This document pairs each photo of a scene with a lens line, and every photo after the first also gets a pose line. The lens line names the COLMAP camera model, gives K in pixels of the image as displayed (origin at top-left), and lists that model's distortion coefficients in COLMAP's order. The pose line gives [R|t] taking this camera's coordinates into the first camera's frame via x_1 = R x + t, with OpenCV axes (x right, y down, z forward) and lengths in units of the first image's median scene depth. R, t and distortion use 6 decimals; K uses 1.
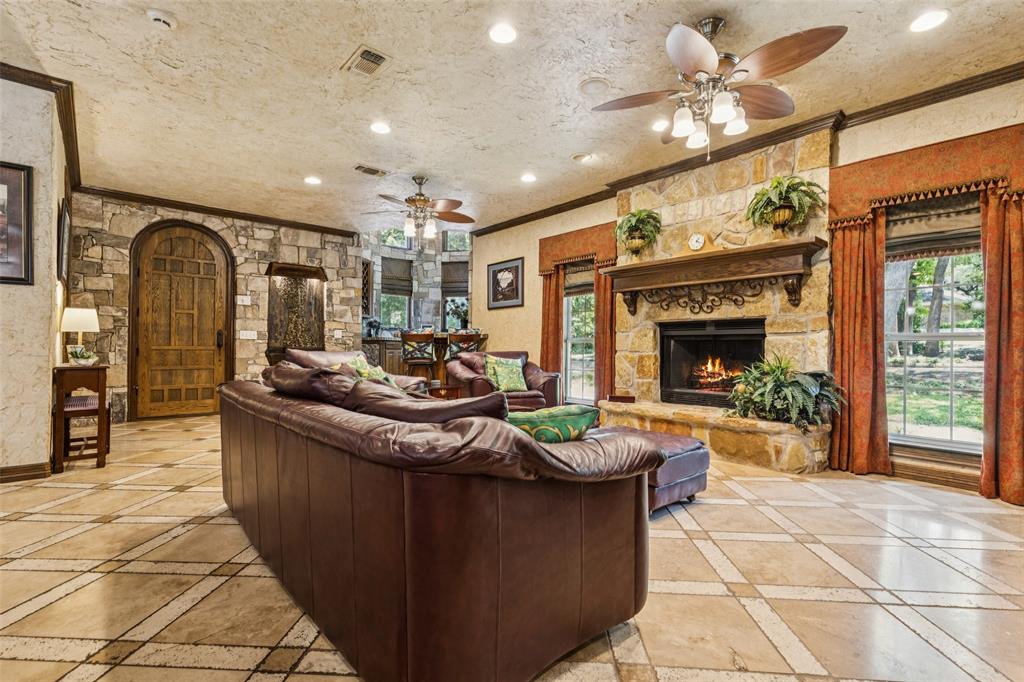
lens RADIAL K [[468.7, 0, 510.8], [0, 468.7, 338.2], [0, 0, 1]] dist [0.009524, -0.000977]
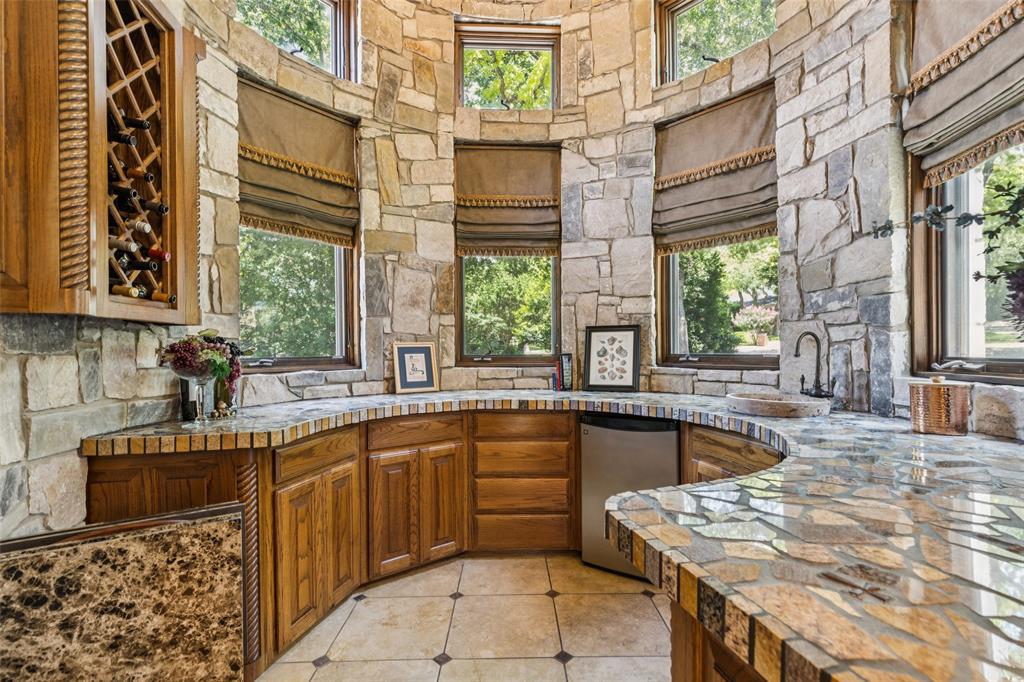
lens RADIAL K [[468.7, 0, 513.6], [0, 468.7, 334.9], [0, 0, 1]] dist [0.009524, -0.000977]
pose [[0.957859, -0.011417, 0.287012, -0.203077], [0.011080, 0.999935, 0.002799, -0.034455], [-0.287025, 0.000499, 0.957923, 0.700442]]
